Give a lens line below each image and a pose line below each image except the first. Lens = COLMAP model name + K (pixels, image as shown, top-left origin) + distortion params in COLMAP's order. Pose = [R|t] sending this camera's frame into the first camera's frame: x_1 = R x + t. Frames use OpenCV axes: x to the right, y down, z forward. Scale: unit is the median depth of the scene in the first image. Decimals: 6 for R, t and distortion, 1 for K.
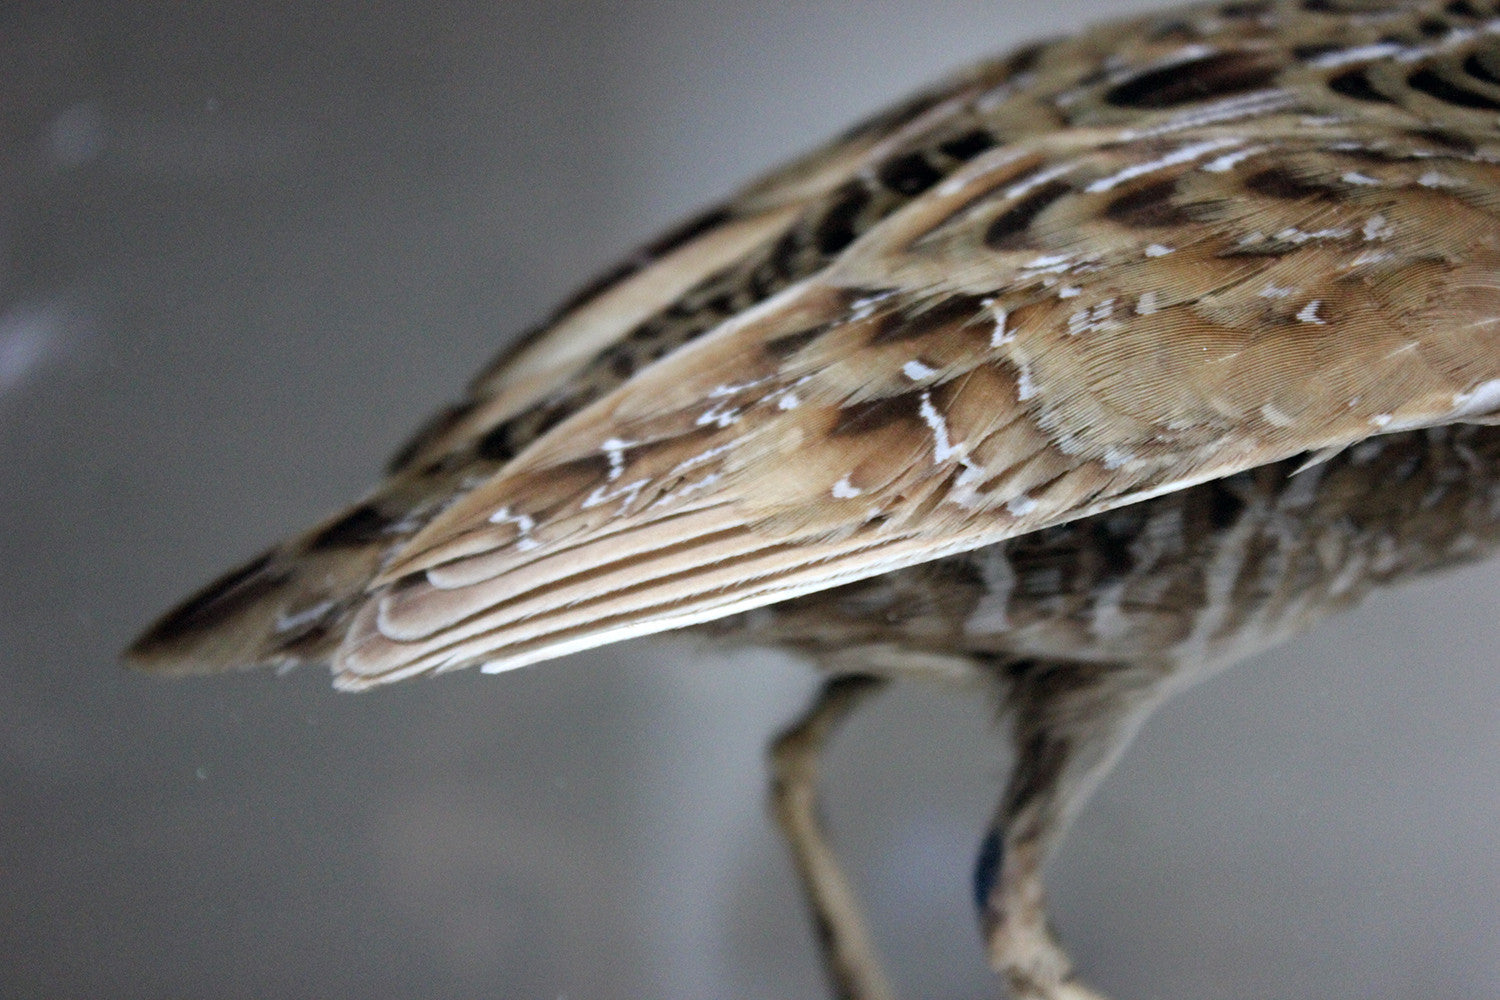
lens RADIAL K [[3390.2, 0, 781.5], [0, 3390.2, 472.4], [0, 0, 1]] dist [0.024872, 0.527337]
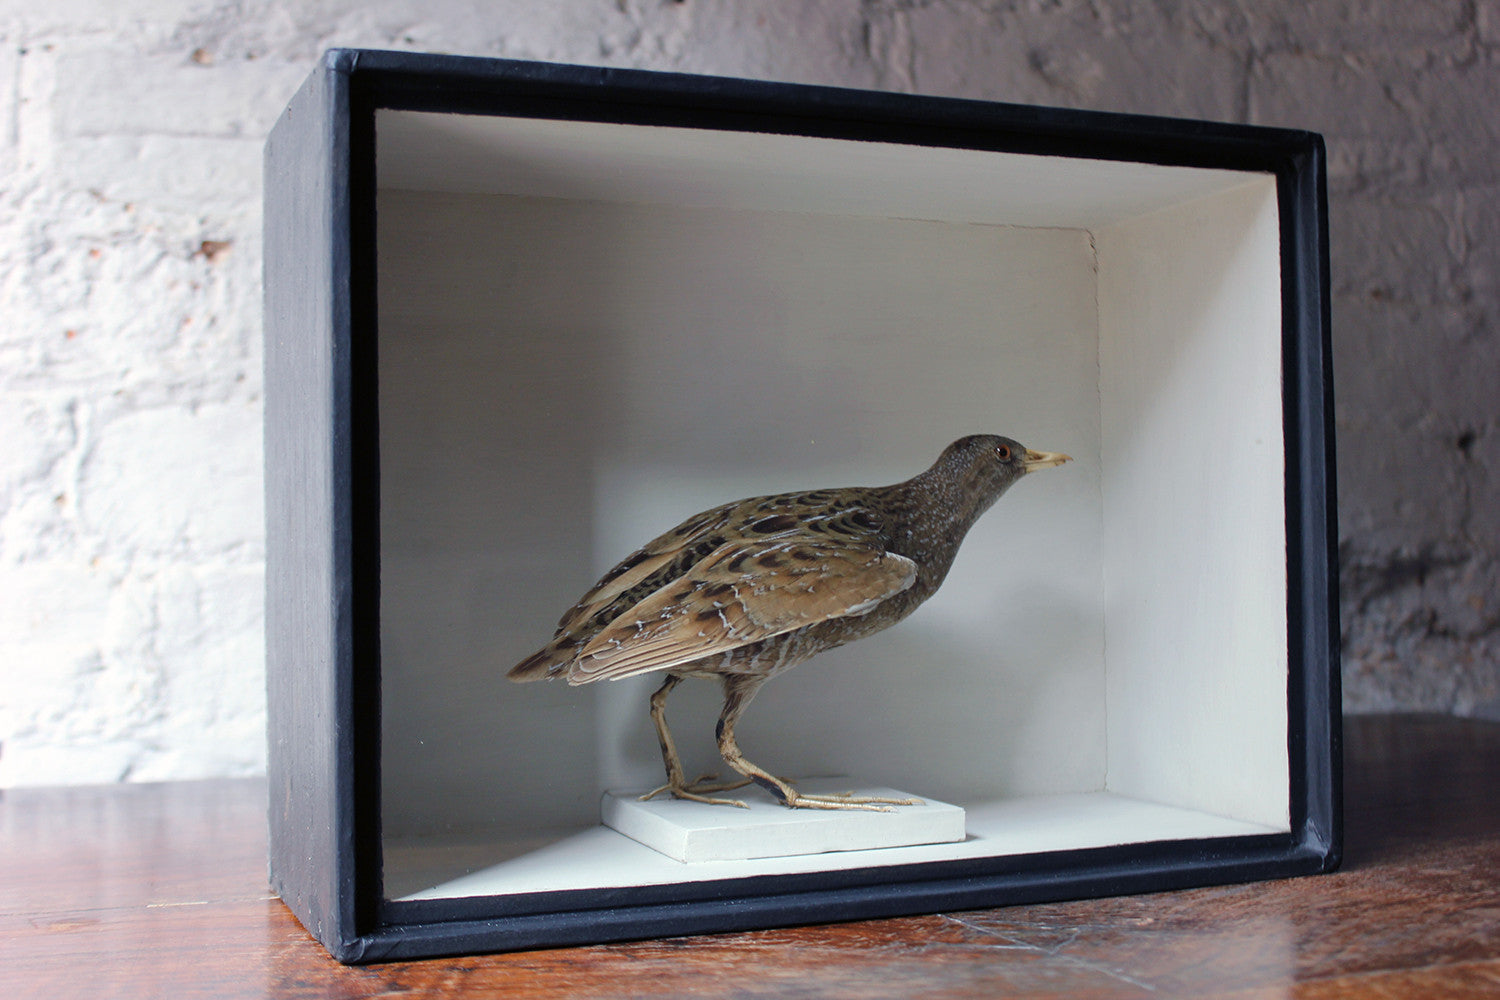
lens RADIAL K [[1729.2, 0, 745.6], [0, 1729.2, 504.0], [0, 0, 1]] dist [-0.065223, 0.052687]
pose [[0.976684, 0.001860, 0.214674, -0.364682], [0.003643, 0.999675, -0.025238, -0.095962], [-0.214651, 0.025432, 0.976360, -1.011861]]
